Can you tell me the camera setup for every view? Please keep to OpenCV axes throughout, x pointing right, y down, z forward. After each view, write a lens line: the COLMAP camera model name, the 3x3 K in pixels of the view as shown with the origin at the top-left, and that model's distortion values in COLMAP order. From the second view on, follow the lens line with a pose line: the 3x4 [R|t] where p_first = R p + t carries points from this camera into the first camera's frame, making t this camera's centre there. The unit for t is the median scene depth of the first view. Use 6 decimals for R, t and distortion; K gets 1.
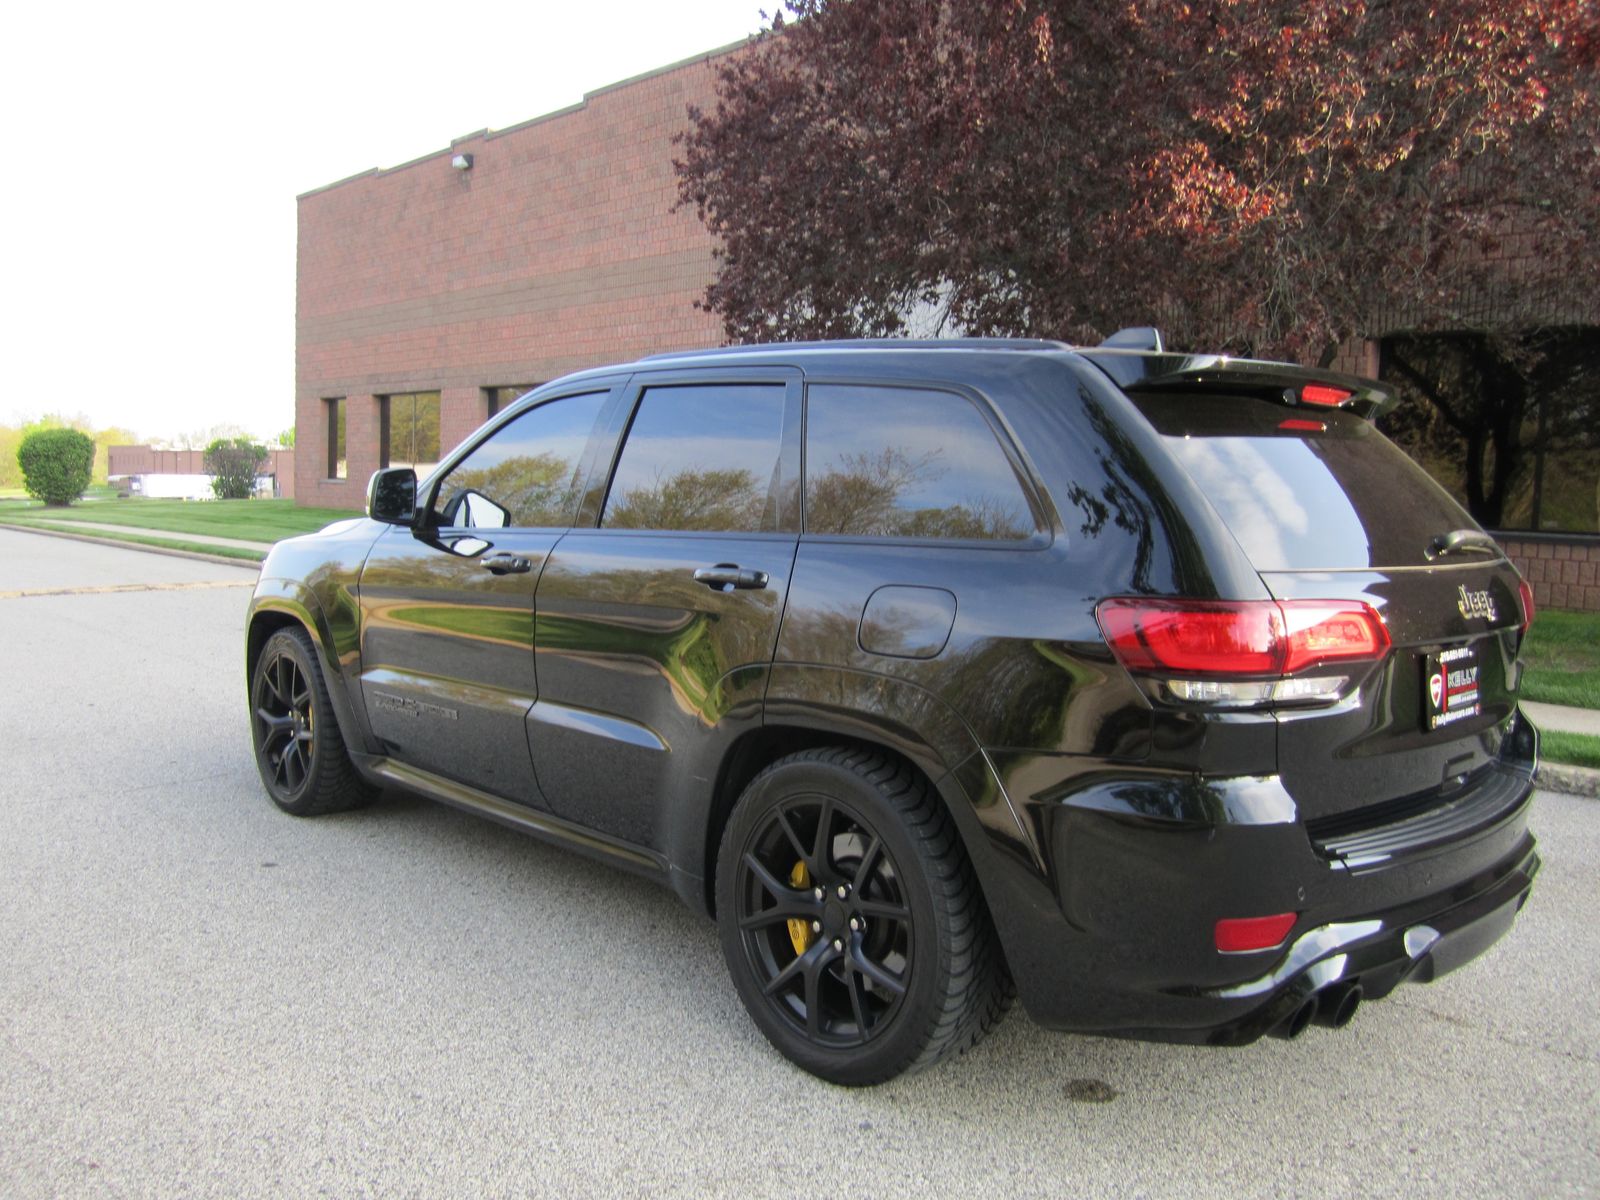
lens RADIAL K [[1347.4, 0, 797.3], [0, 1347.4, 610.7], [0, 0, 1]] dist [-0.062414, 0.020987]
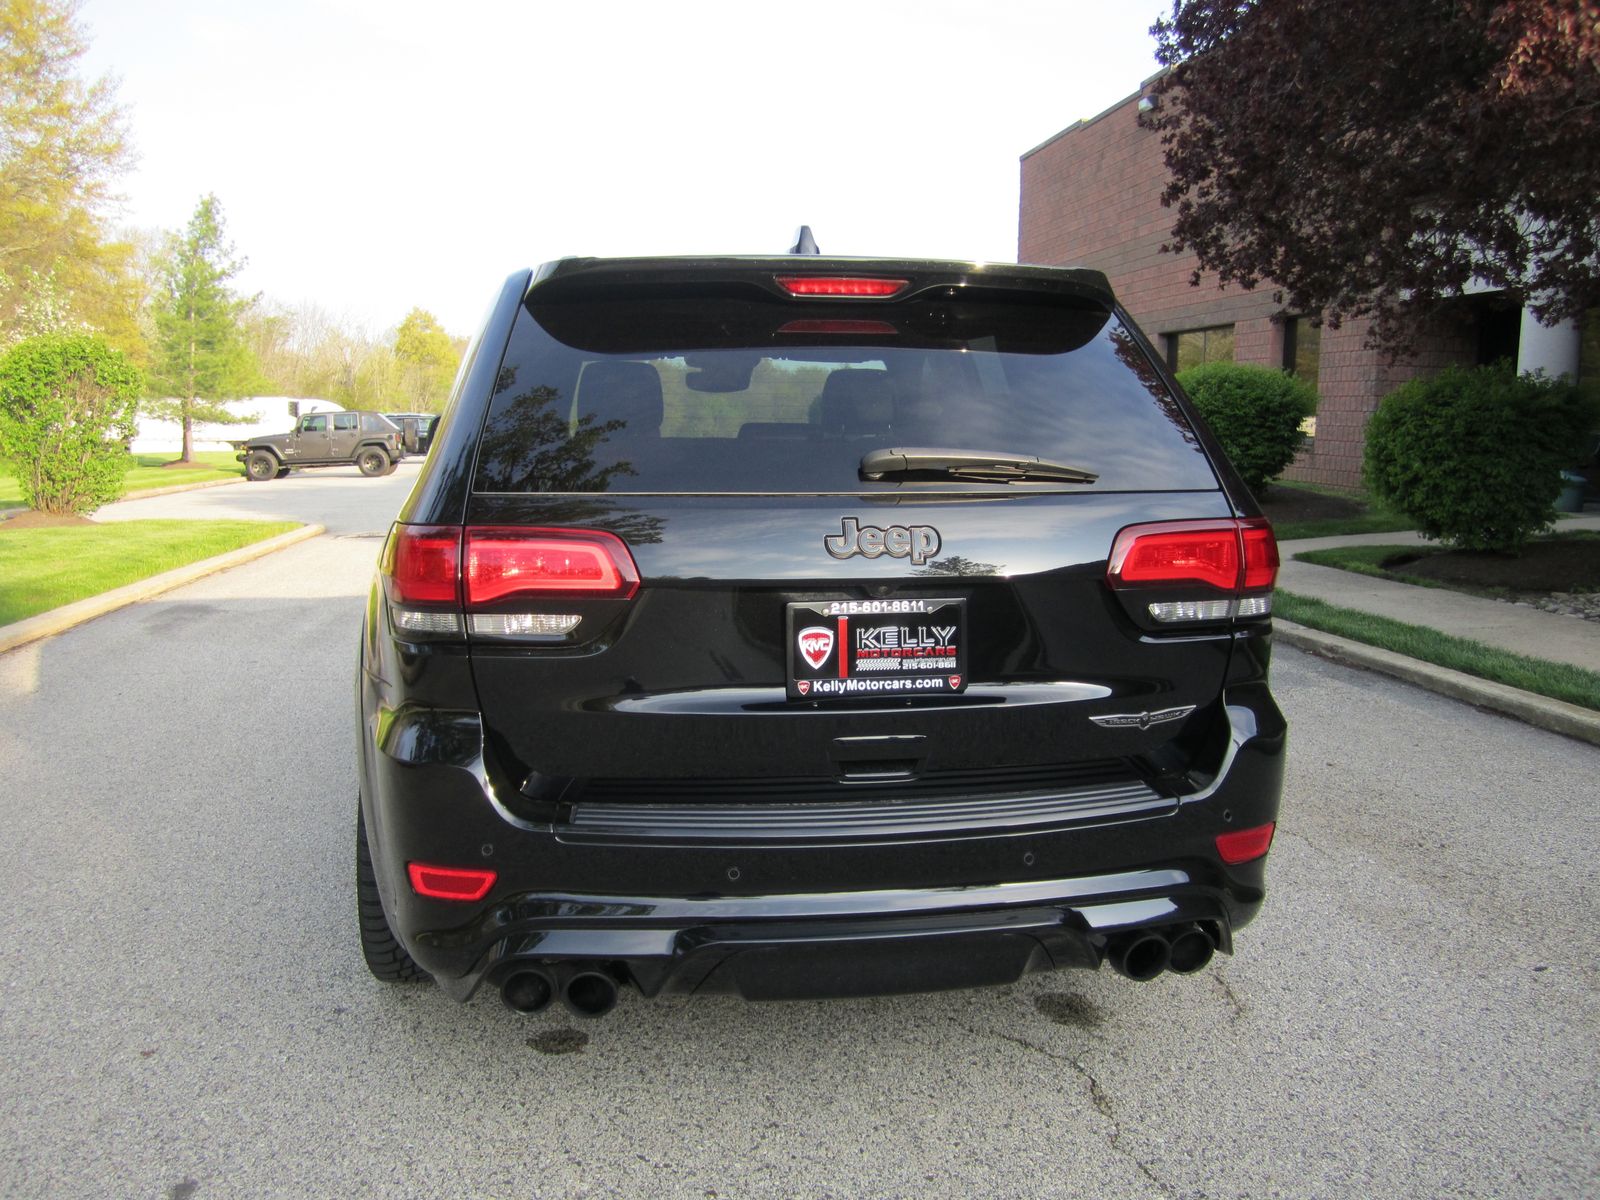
lens RADIAL K [[1347.4, 0, 797.3], [0, 1347.4, 610.7], [0, 0, 1]] dist [-0.062414, 0.020987]
pose [[0.824204, 0.060678, -0.563033, 0.109229], [-0.041046, 0.998029, 0.047472, -0.000009], [0.564804, -0.016016, 0.825070, 0.038599]]
